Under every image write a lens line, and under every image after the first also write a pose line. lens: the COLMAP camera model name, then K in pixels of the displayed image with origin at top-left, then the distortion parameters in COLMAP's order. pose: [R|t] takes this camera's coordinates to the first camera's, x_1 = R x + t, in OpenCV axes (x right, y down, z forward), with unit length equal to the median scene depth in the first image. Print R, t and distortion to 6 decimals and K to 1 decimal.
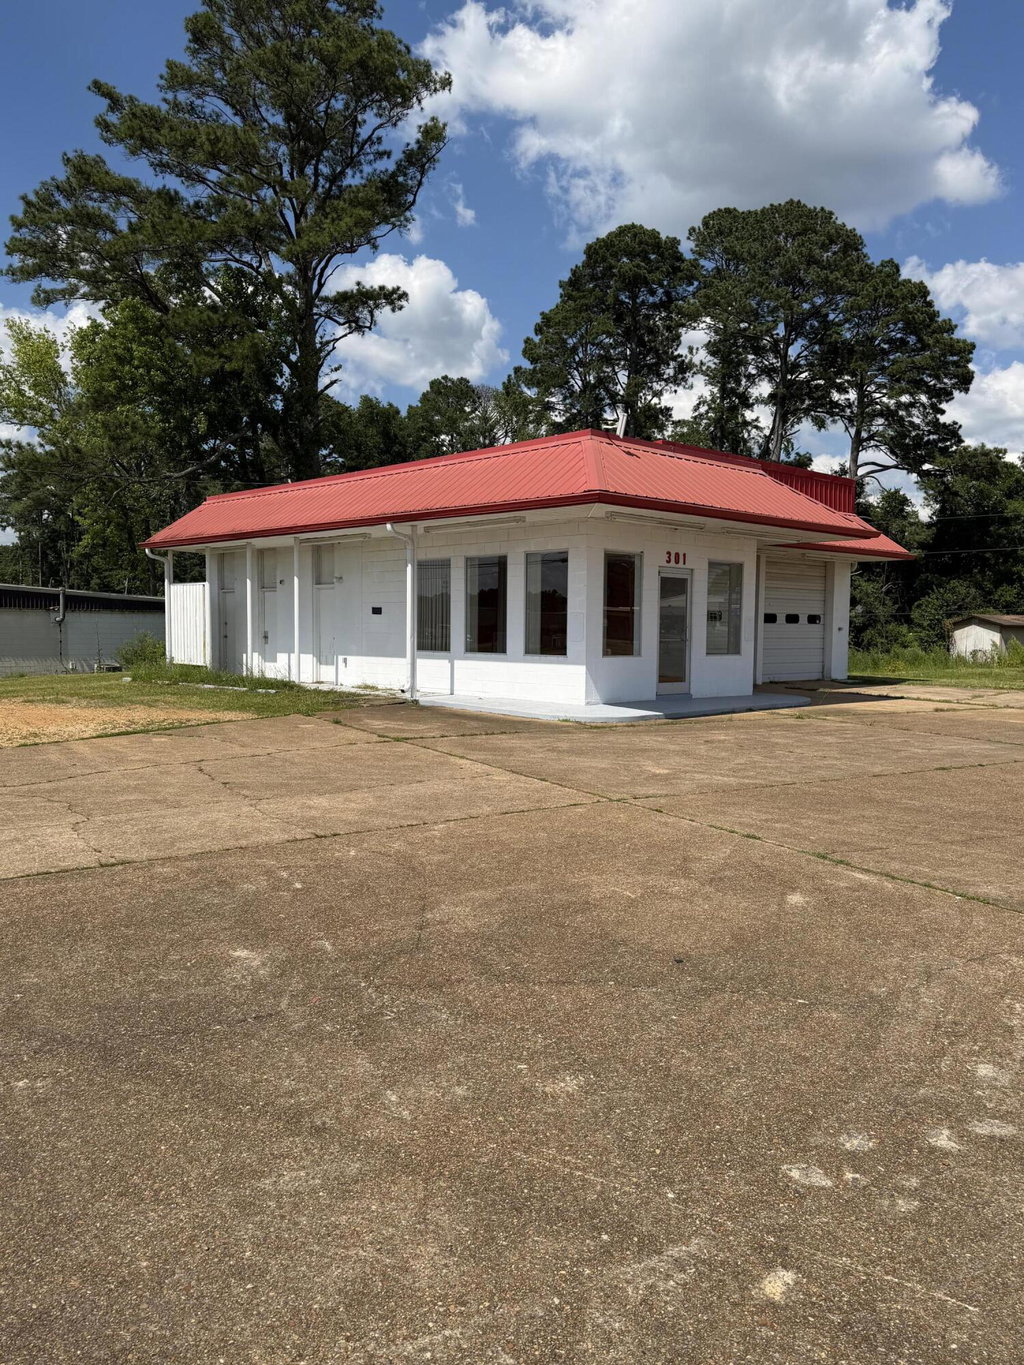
lens RADIAL K [[1029.8, 0, 512.5], [0, 1029.8, 686.3], [0, 0, 1]] dist [0.106475, -0.119011]
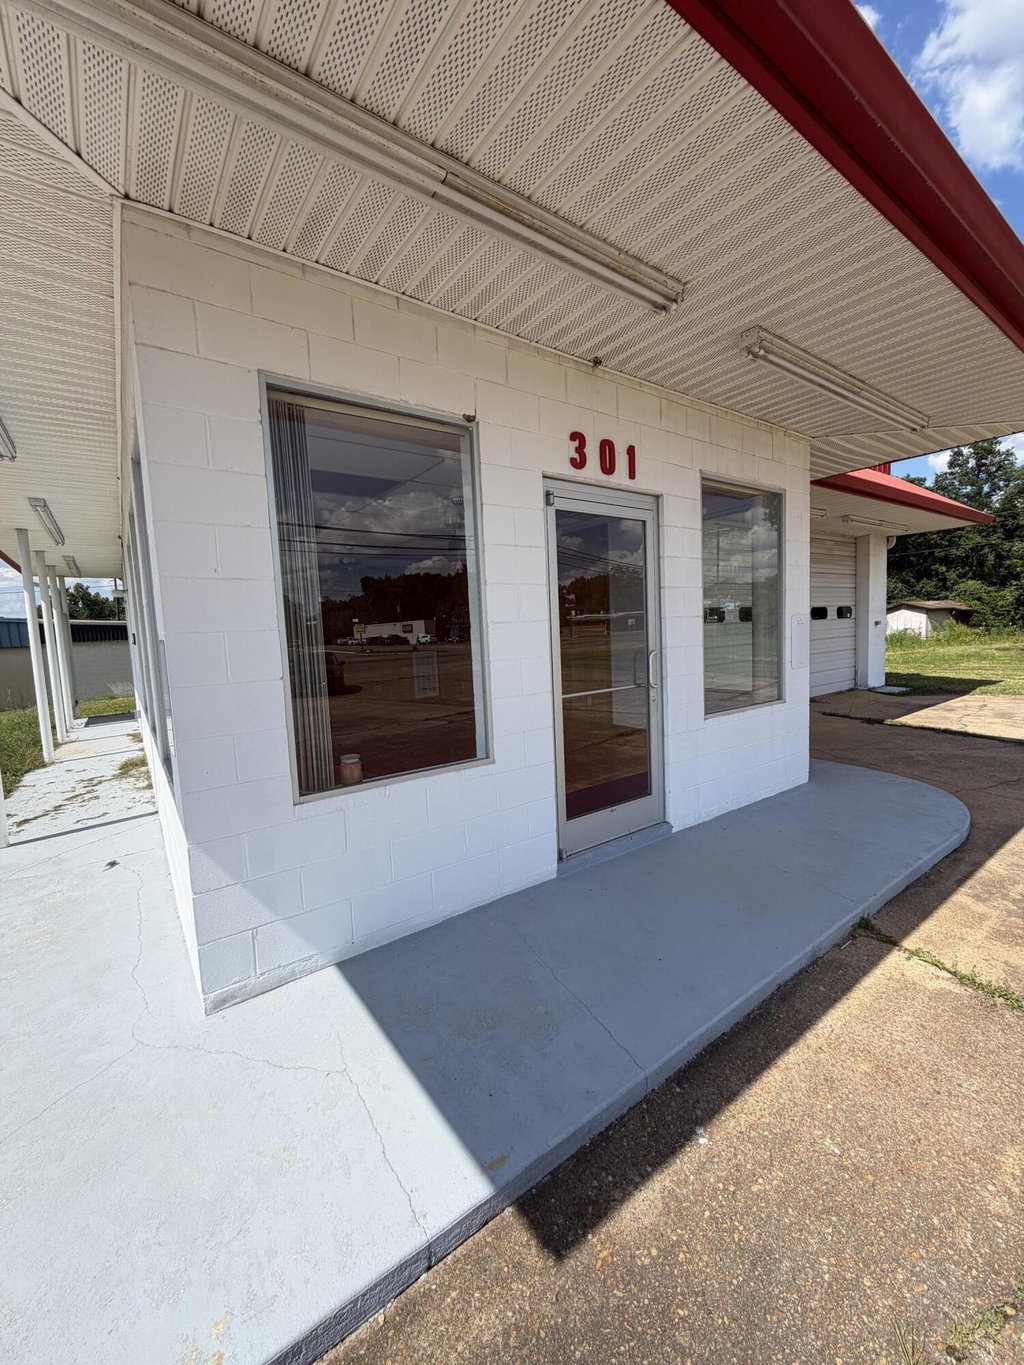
lens RADIAL K [[542.9, 0, 511.1], [0, 542.9, 676.4], [0, 0, 1]] dist [-0.002289, -0.000161]
pose [[0.987698, -0.035424, -0.152308, 0.107058], [0.040886, 0.998623, 0.032876, -0.041088], [0.150934, -0.038699, 0.987786, 0.572430]]
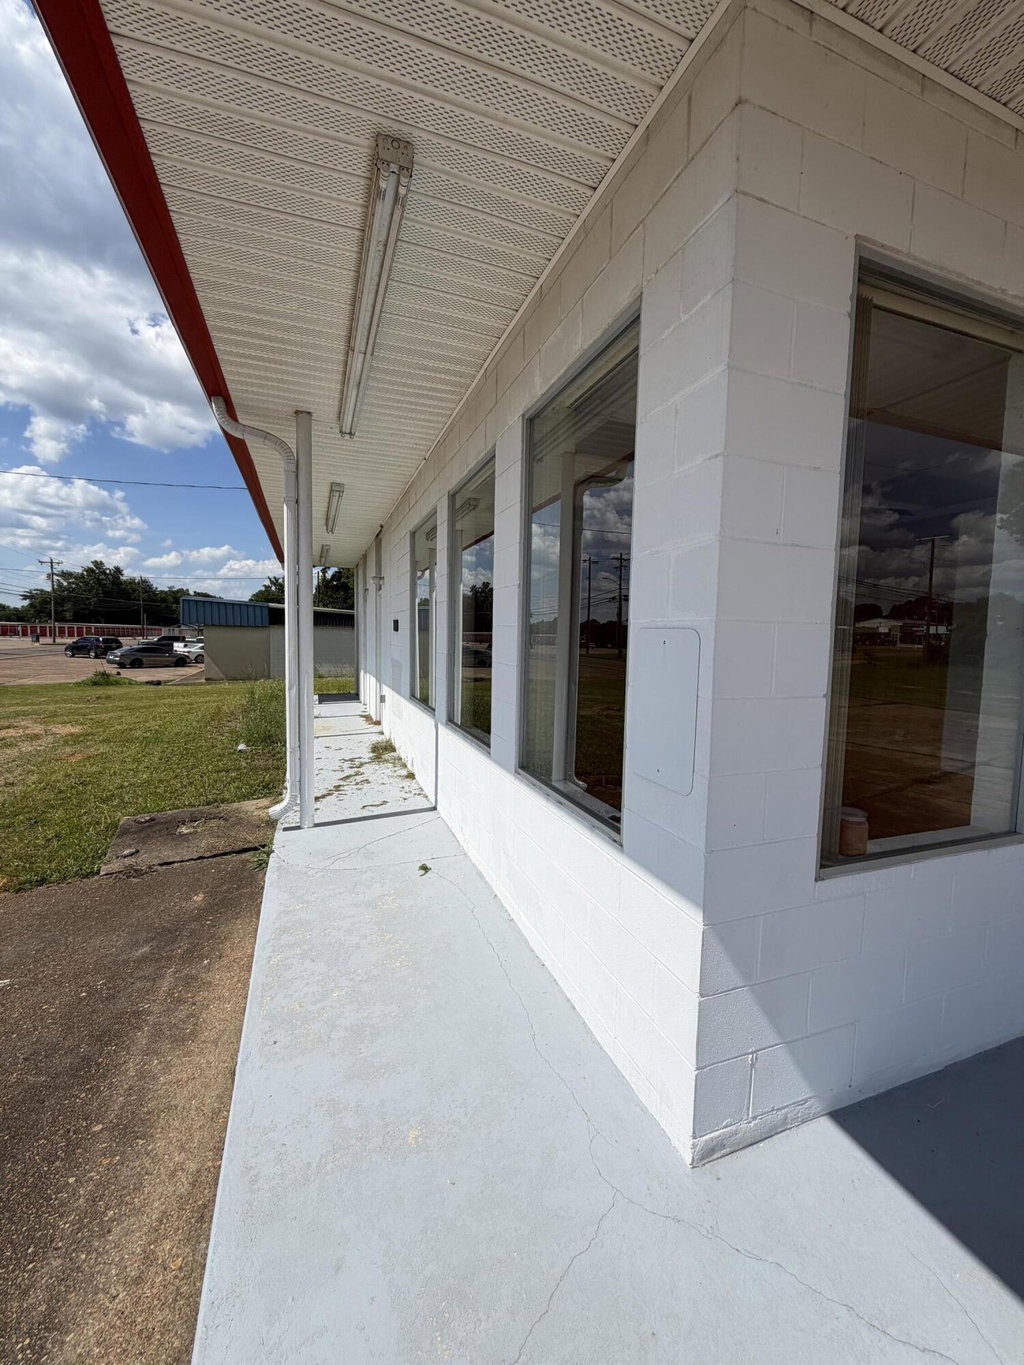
lens RADIAL K [[542.9, 0, 511.1], [0, 542.9, 676.4], [0, 0, 1]] dist [-0.002289, -0.000161]
pose [[0.912241, 0.044004, -0.407283, 0.049441], [-0.037366, 0.999008, 0.024243, -0.041661], [0.407946, -0.006896, 0.912980, 0.584994]]
